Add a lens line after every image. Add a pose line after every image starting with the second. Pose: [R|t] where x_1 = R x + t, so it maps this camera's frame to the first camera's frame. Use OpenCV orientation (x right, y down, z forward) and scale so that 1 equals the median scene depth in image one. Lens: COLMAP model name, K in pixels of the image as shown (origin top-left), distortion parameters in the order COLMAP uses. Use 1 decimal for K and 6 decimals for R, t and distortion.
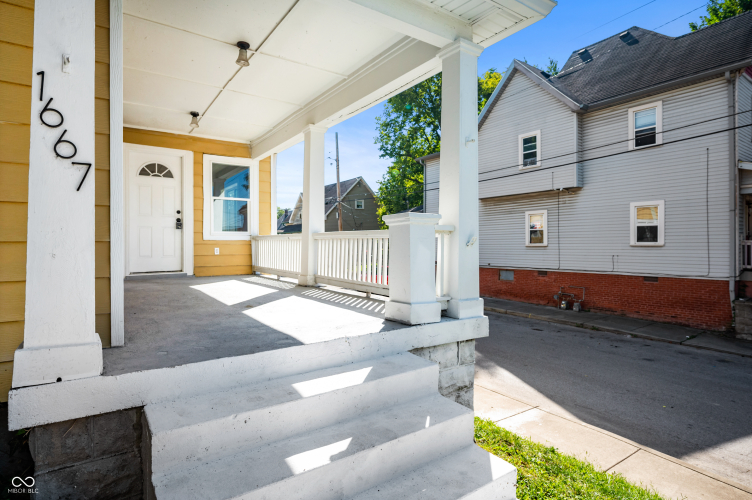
lens RADIAL K [[402.9, 0, 376.0], [0, 402.9, 243.1], [0, 0, 1]] dist [-0.004109, -0.000561]
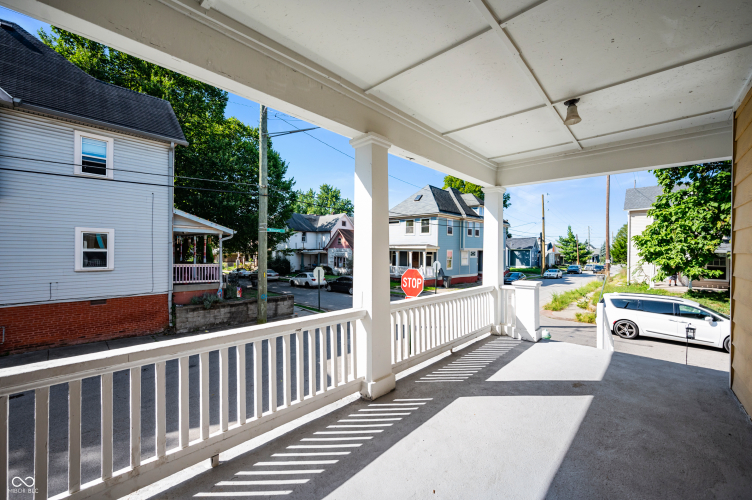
lens RADIAL K [[303.9, 0, 377.0], [0, 303.9, 255.8], [0, 0, 1]] dist [-0.001001, -0.000121]
pose [[-0.217349, -0.000907, 0.976094, -0.256339], [0.003184, 0.999994, 0.001638, -0.031130], [-0.976089, 0.003464, -0.217345, 0.467505]]
